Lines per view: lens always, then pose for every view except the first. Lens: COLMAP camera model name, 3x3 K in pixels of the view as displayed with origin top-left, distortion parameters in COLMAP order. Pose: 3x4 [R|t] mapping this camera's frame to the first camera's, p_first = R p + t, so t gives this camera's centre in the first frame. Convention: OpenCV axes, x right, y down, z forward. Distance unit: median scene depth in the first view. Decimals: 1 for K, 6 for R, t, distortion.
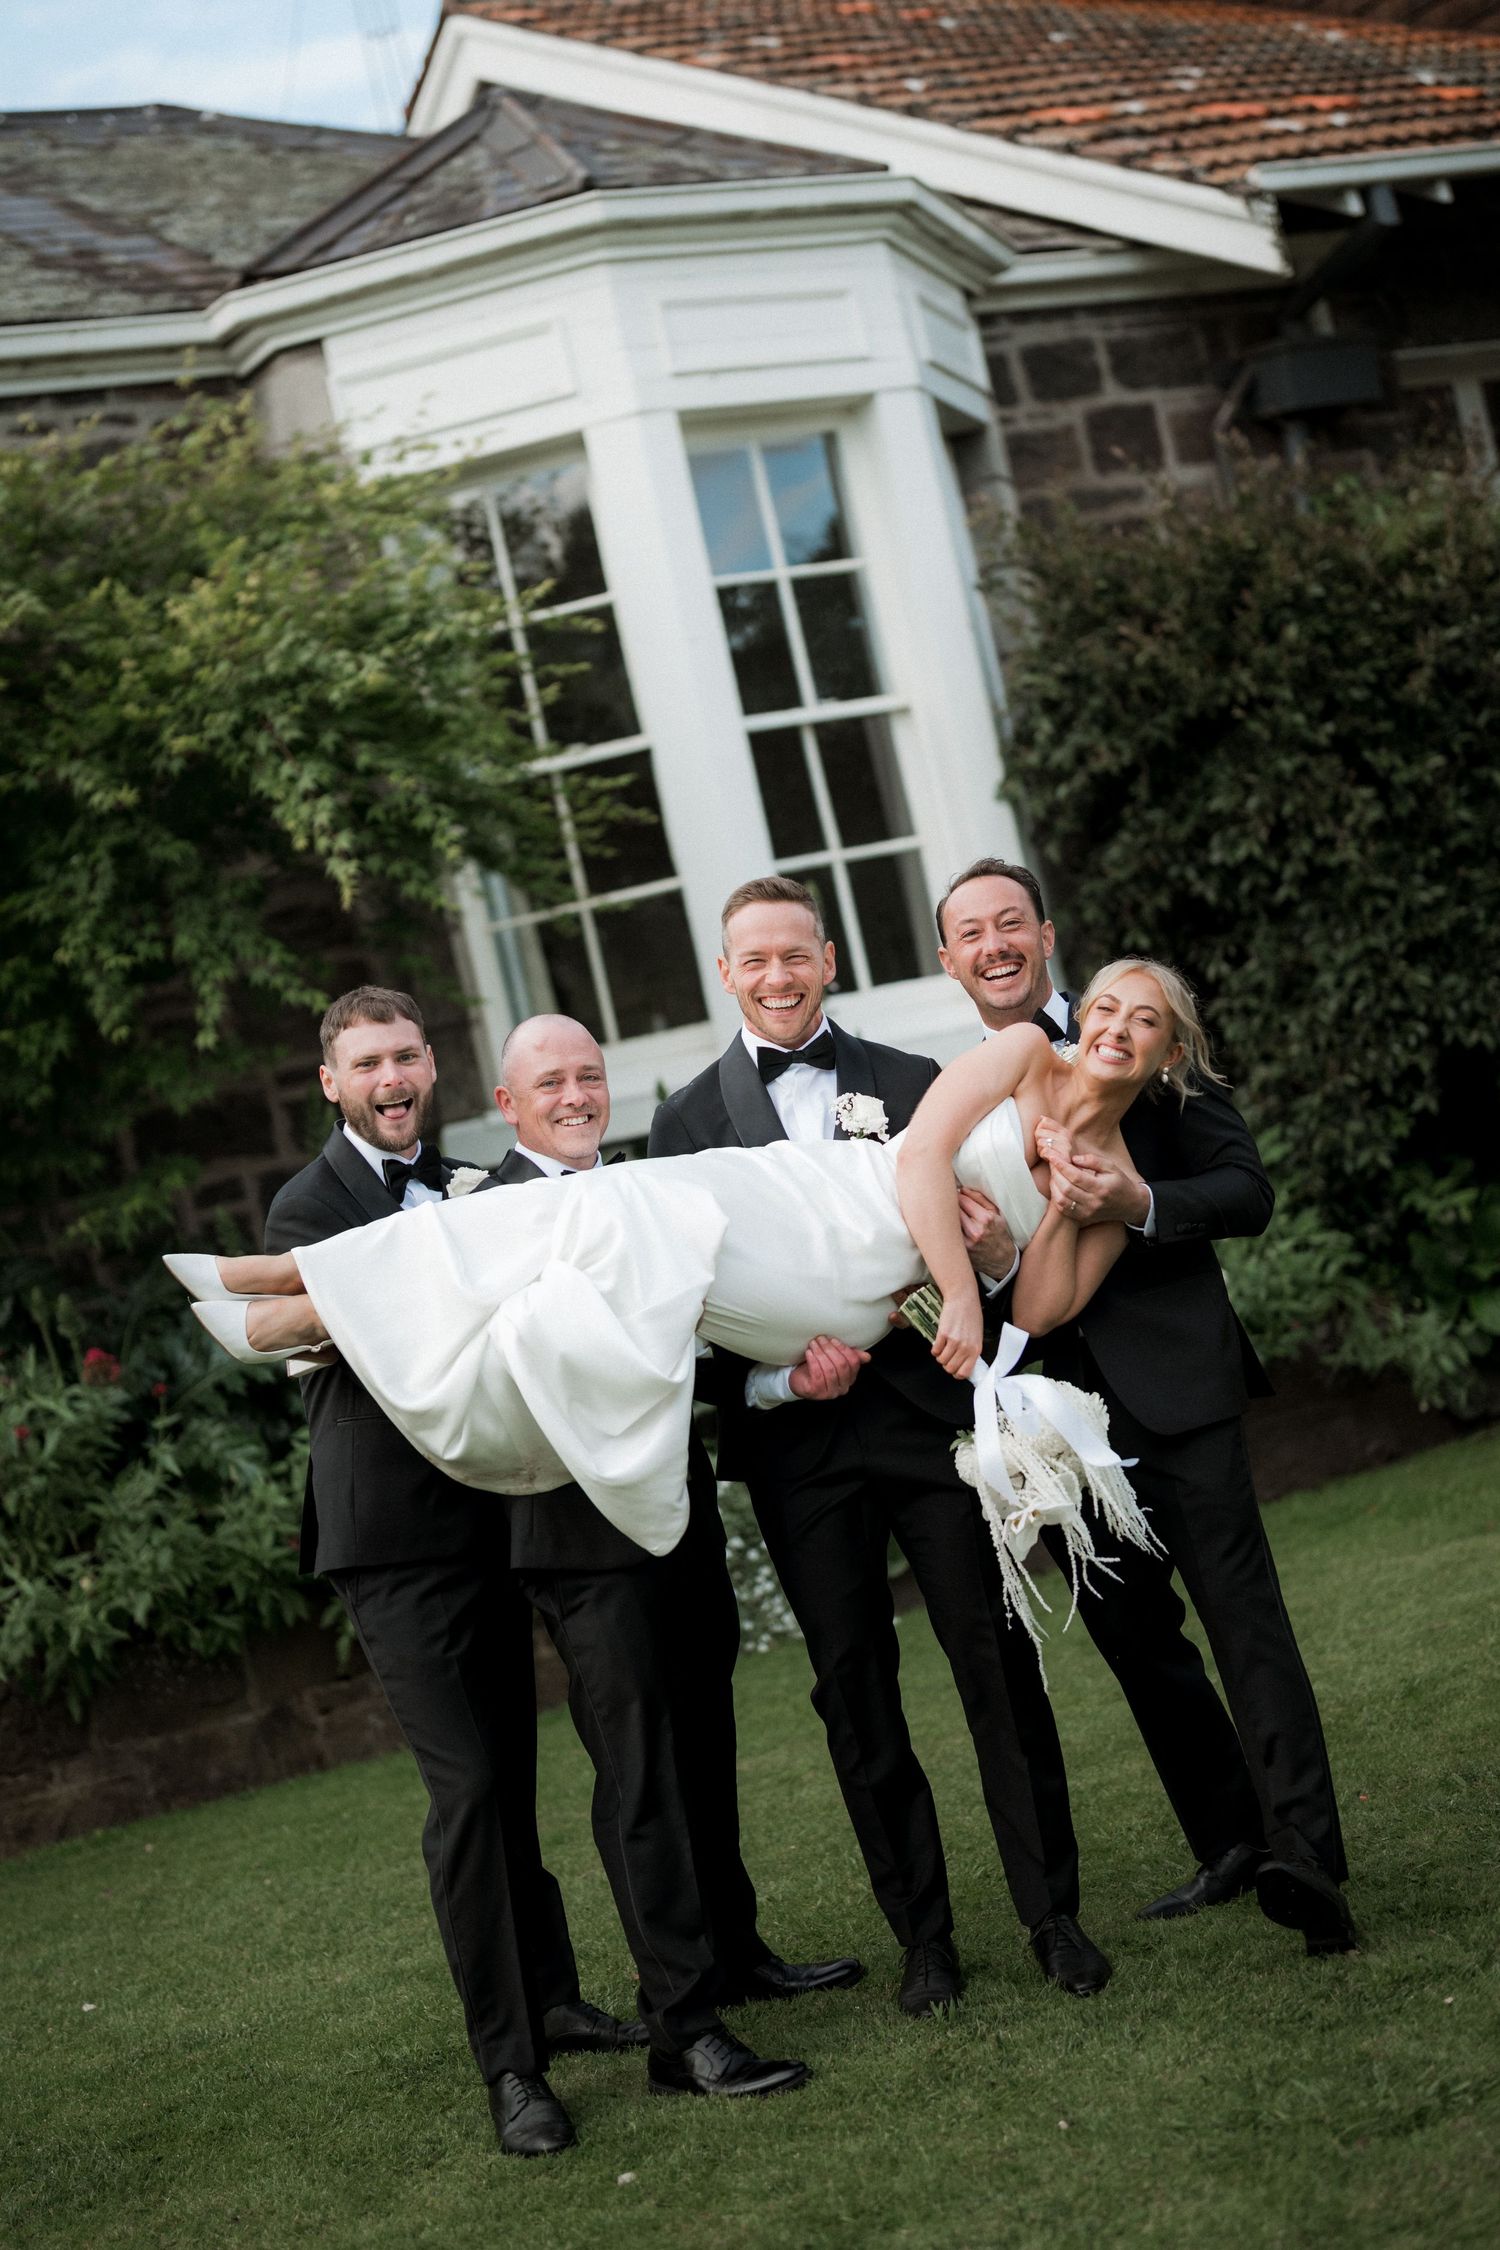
lens RADIAL K [[3639.6, 0, 750.0], [0, 3639.6, 1125.0], [0, 0, 1]] dist [-0.057103, 0.117956]
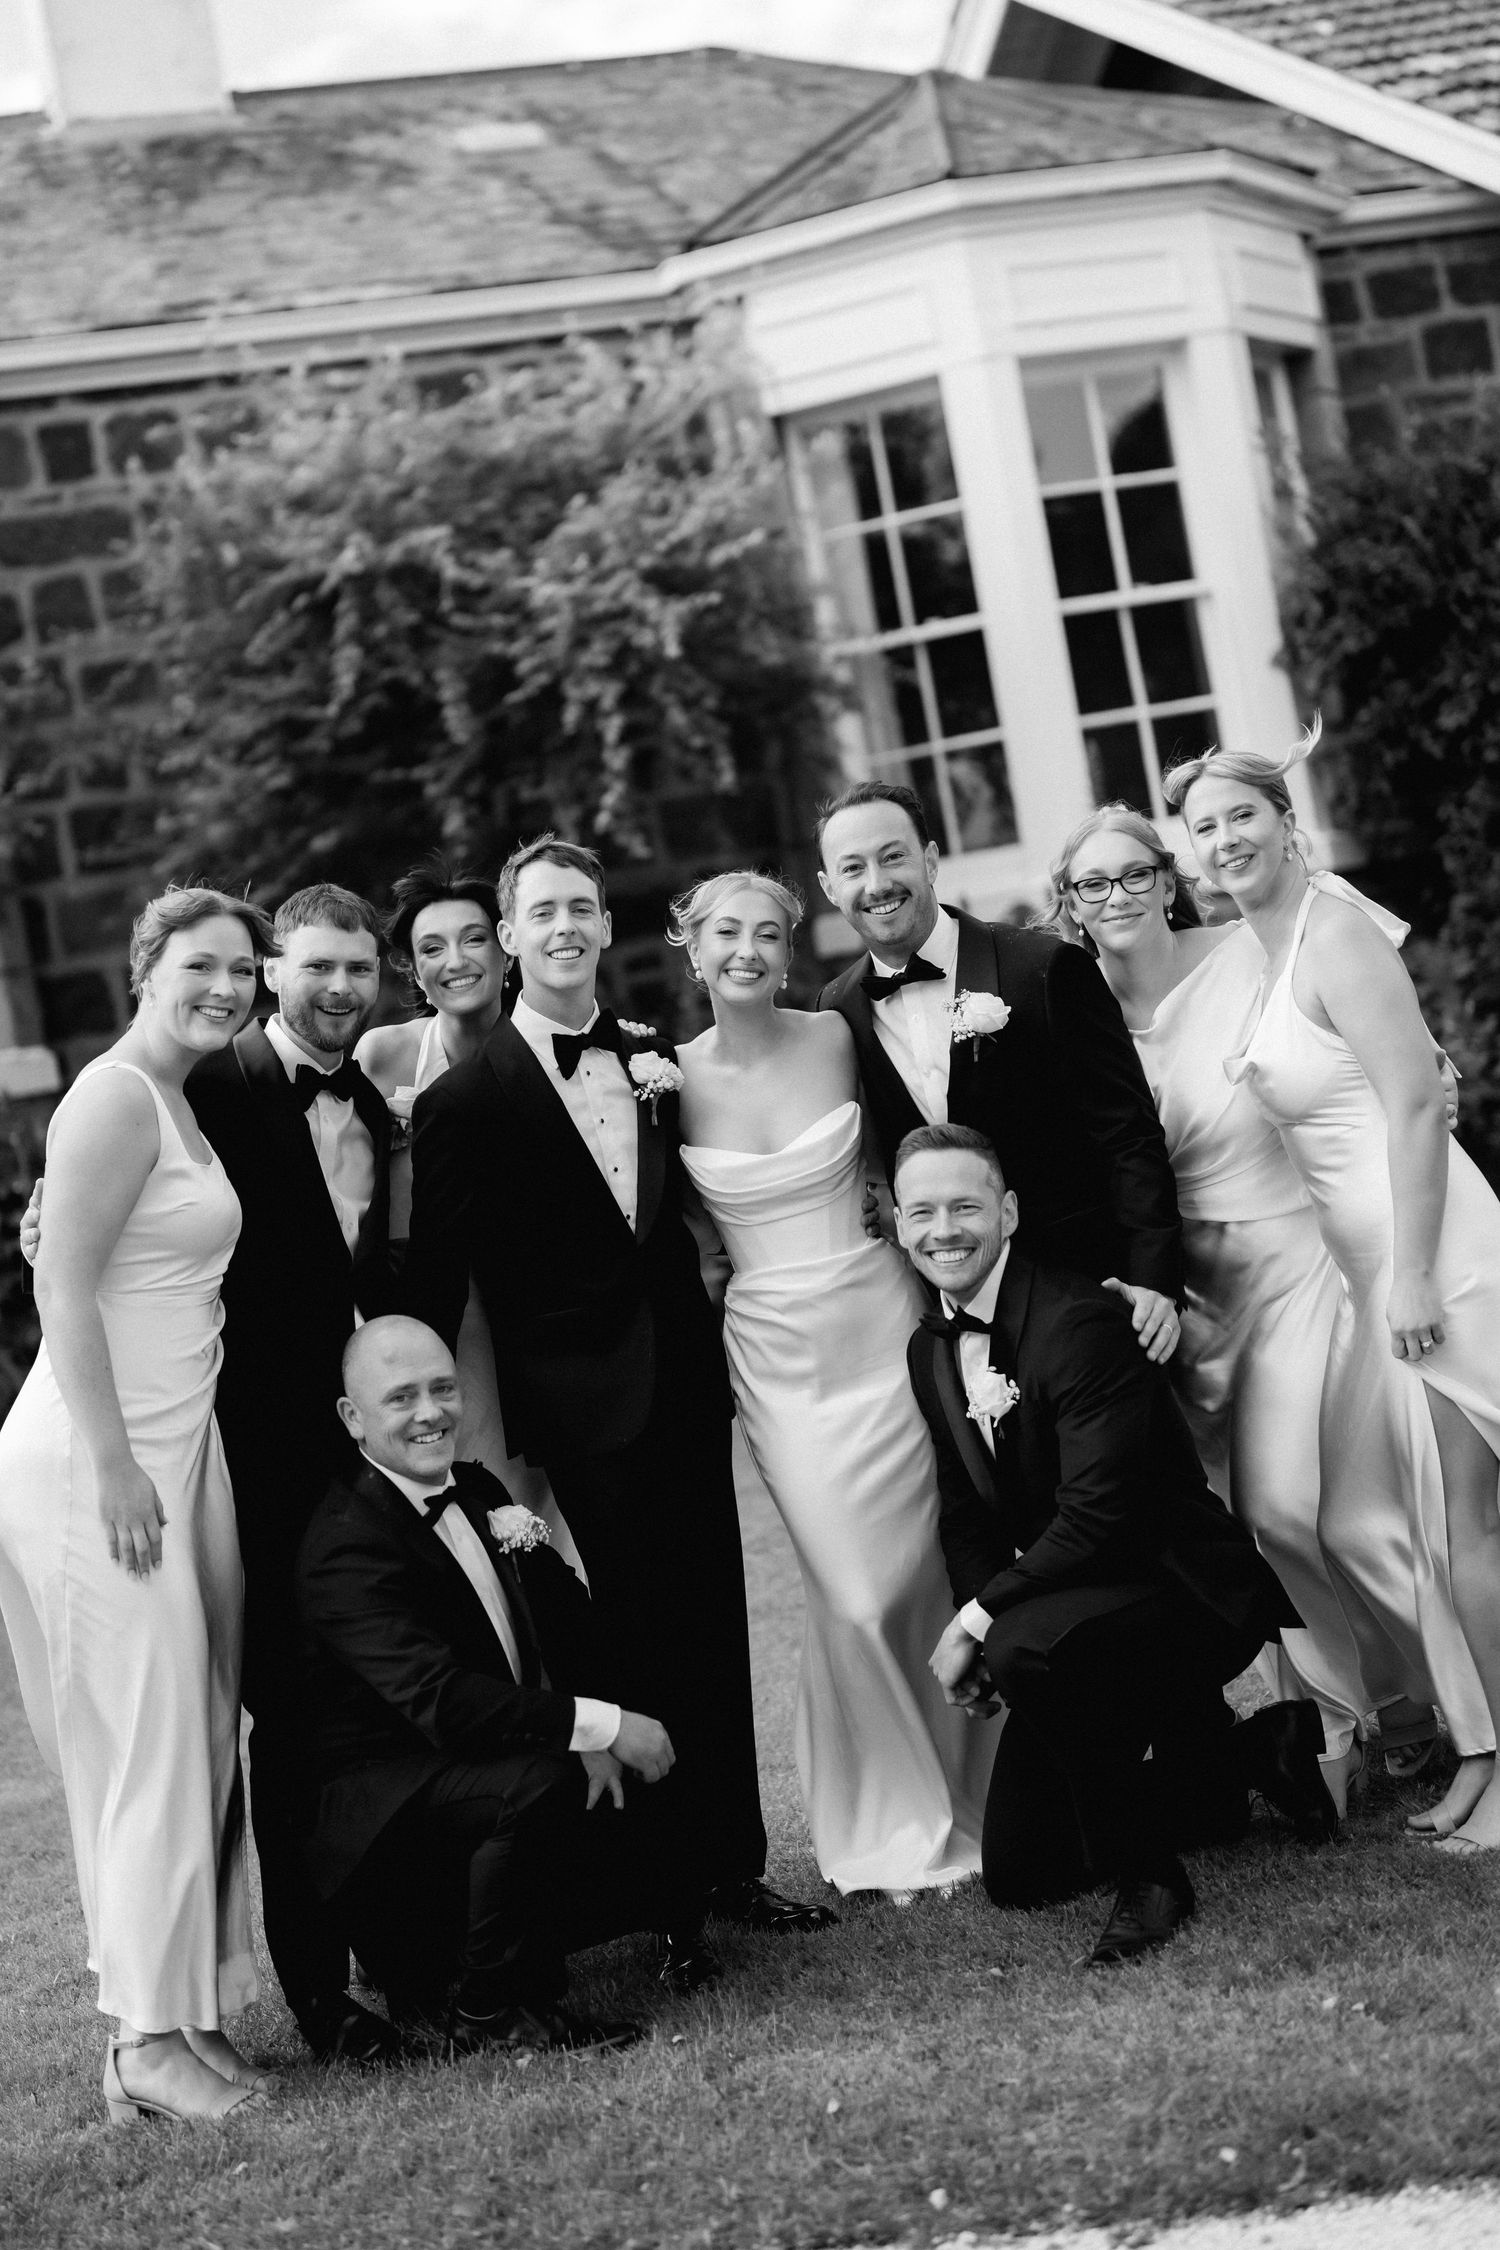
lens RADIAL K [[3639.6, 0, 750.0], [0, 3639.6, 1125.0], [0, 0, 1]] dist [-0.057103, 0.117956]
pose [[0.971159, 0.054575, -0.232105, 0.186303], [-0.034433, 0.995350, 0.089965, -0.040030], [0.235935, -0.079378, 0.968521, -0.242038]]
